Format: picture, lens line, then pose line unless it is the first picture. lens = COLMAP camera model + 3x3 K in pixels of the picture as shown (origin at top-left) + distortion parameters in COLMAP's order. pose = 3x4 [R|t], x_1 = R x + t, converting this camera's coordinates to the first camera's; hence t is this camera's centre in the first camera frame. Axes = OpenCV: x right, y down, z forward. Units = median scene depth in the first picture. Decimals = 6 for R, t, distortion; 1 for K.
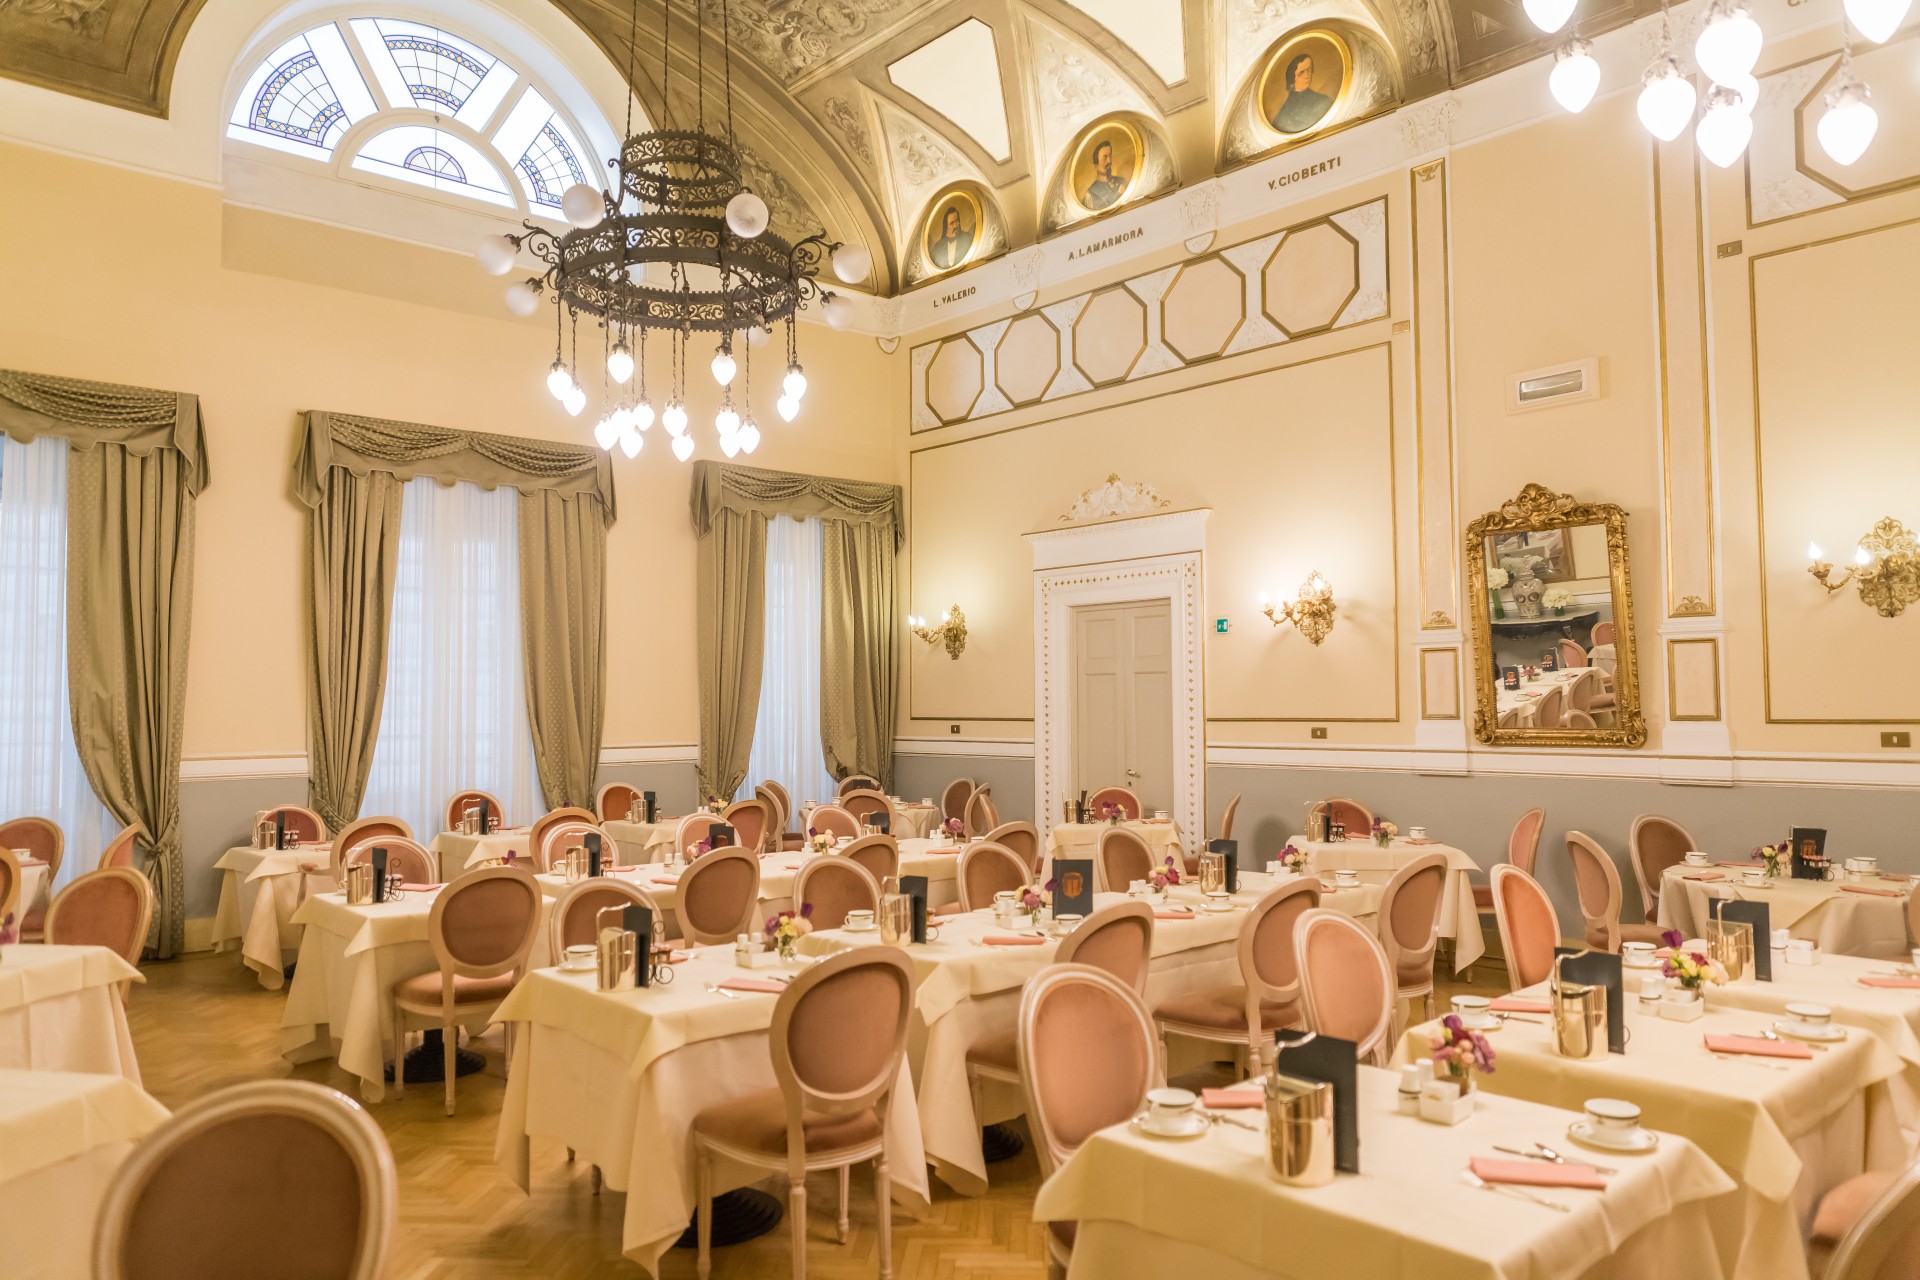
lens RADIAL K [[1279.3, 0, 960.0], [0, 1279.3, 640.0], [0, 0, 1]] dist [-0.007452, 0.001745]
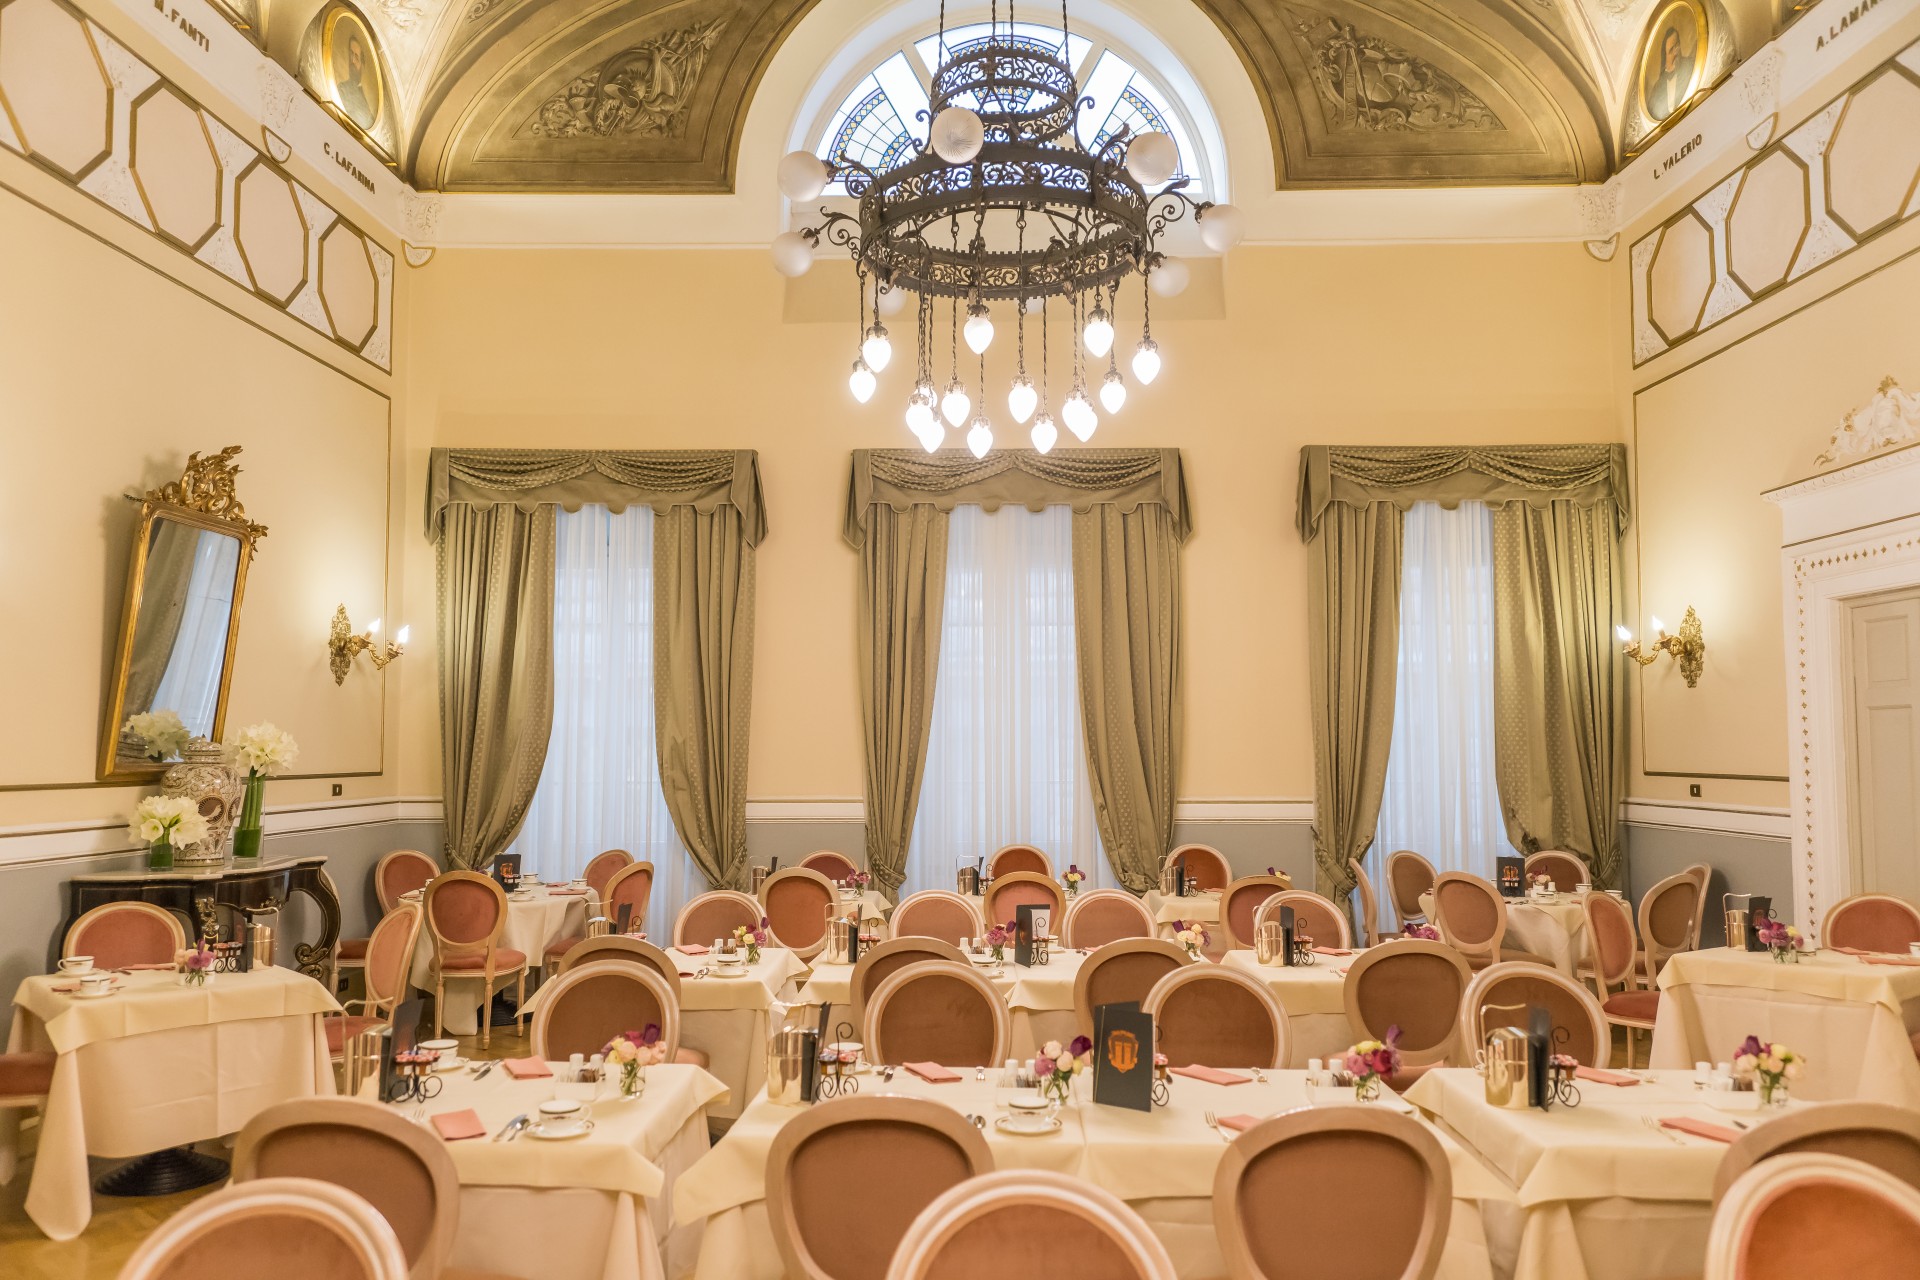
lens RADIAL K [[1418.6, 0, 959.4], [0, 1418.6, 656.2], [0, 0, 1]] dist [0.005786, 0.003056]
pose [[0.744774, -0.035861, -0.666353, 0.231982], [0.028177, 0.999354, -0.022289, 0.004990], [0.666722, -0.002175, 0.745303, 0.198991]]
